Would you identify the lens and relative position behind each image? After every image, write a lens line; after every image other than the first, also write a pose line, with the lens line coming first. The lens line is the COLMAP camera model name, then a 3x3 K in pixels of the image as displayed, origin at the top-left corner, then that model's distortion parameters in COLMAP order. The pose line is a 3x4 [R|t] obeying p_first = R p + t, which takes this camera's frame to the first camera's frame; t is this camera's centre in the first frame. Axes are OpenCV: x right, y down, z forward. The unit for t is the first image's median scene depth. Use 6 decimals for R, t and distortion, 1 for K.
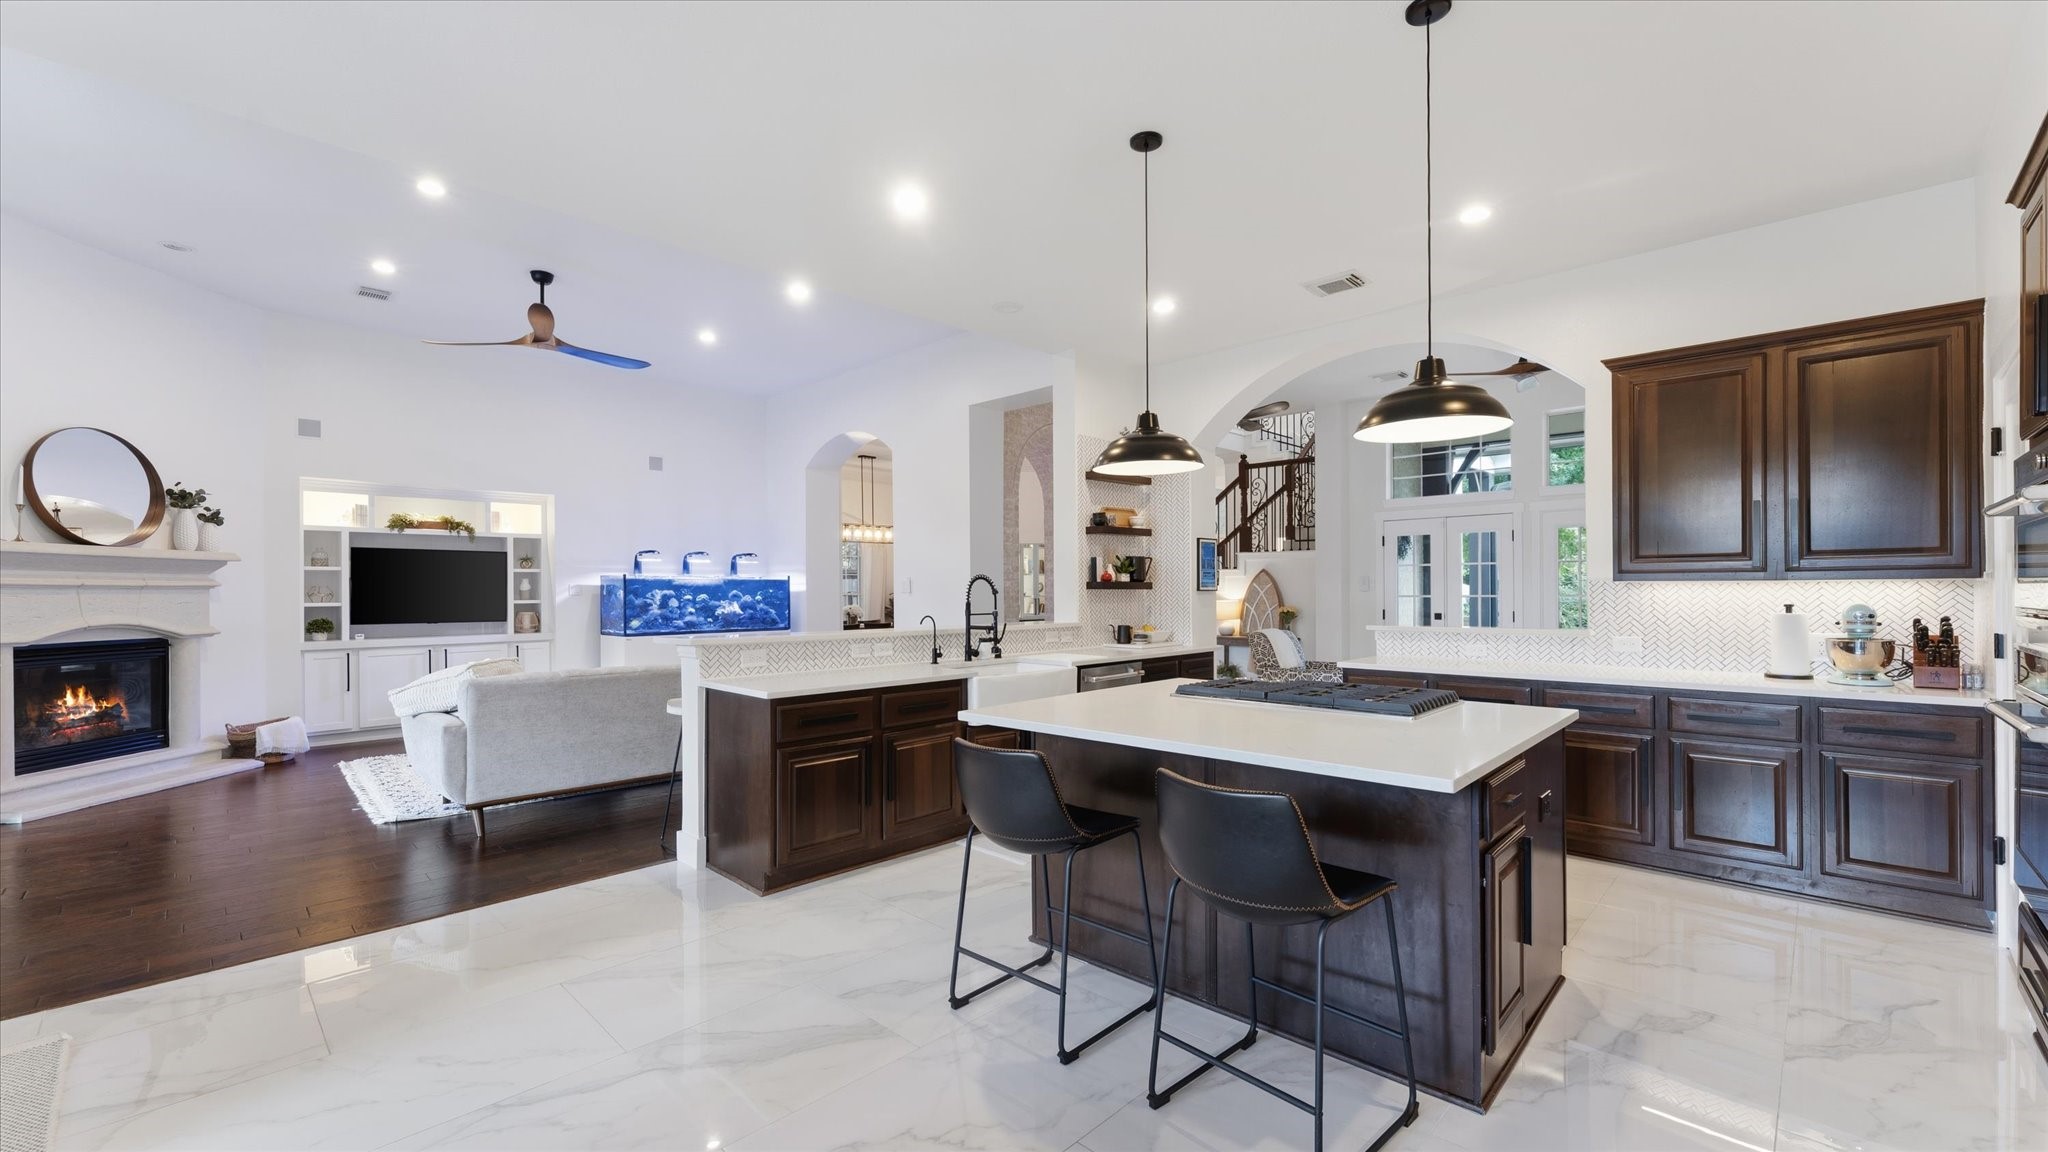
lens RADIAL K [[820.5, 0, 1020.9], [0, 820.5, 586.7], [0, 0, 1]] dist [-0.003458, -0.000185]
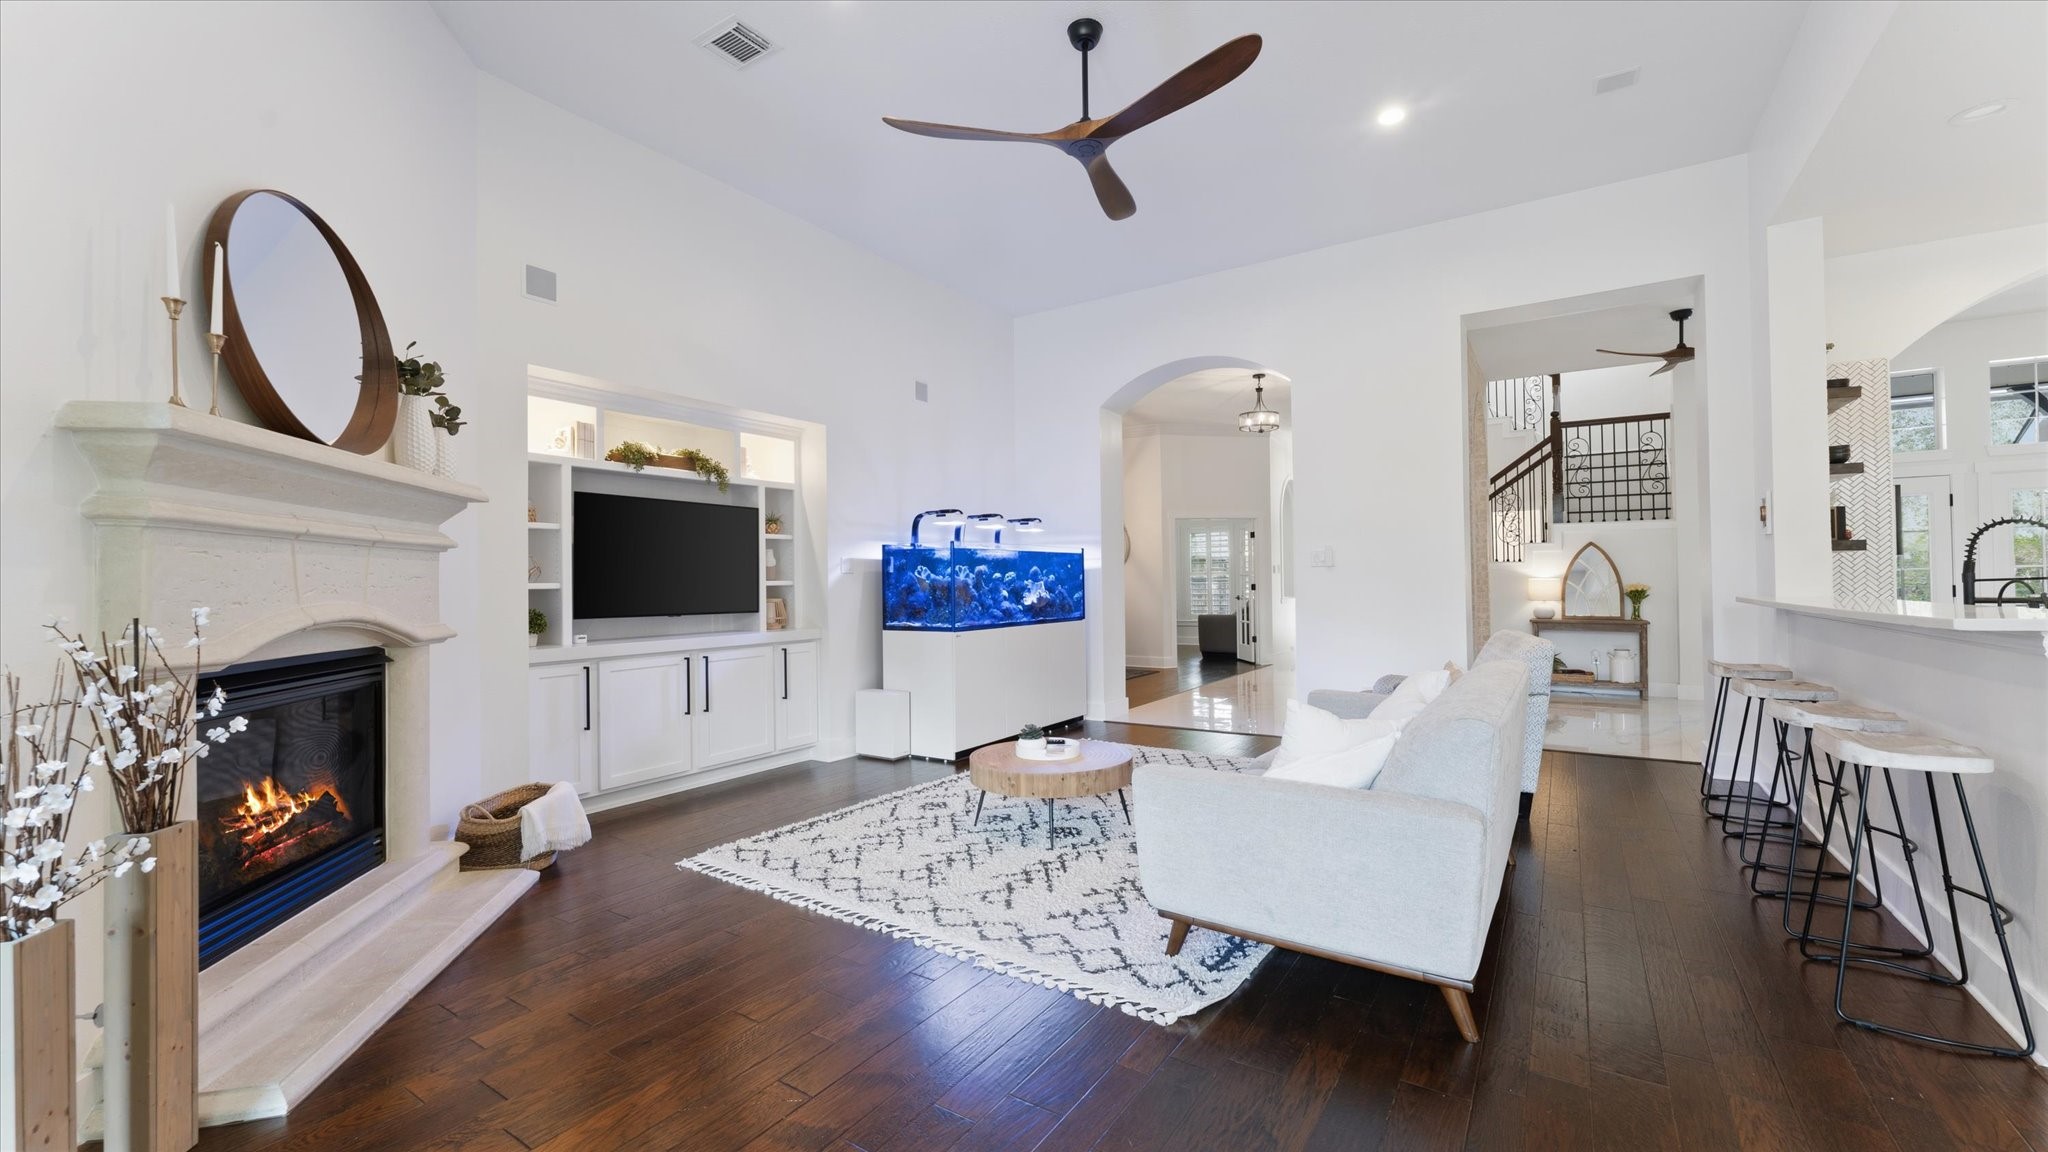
lens RADIAL K [[820.5, 0, 1029.4], [0, 820.5, 572.7], [0, 0, 1]] dist [-0.003458, -0.000185]
pose [[0.982139, -0.004477, 0.188104, -0.564839], [0.006174, 0.999945, -0.008436, 0.018094], [-0.188056, 0.009447, 0.982113, 0.320308]]
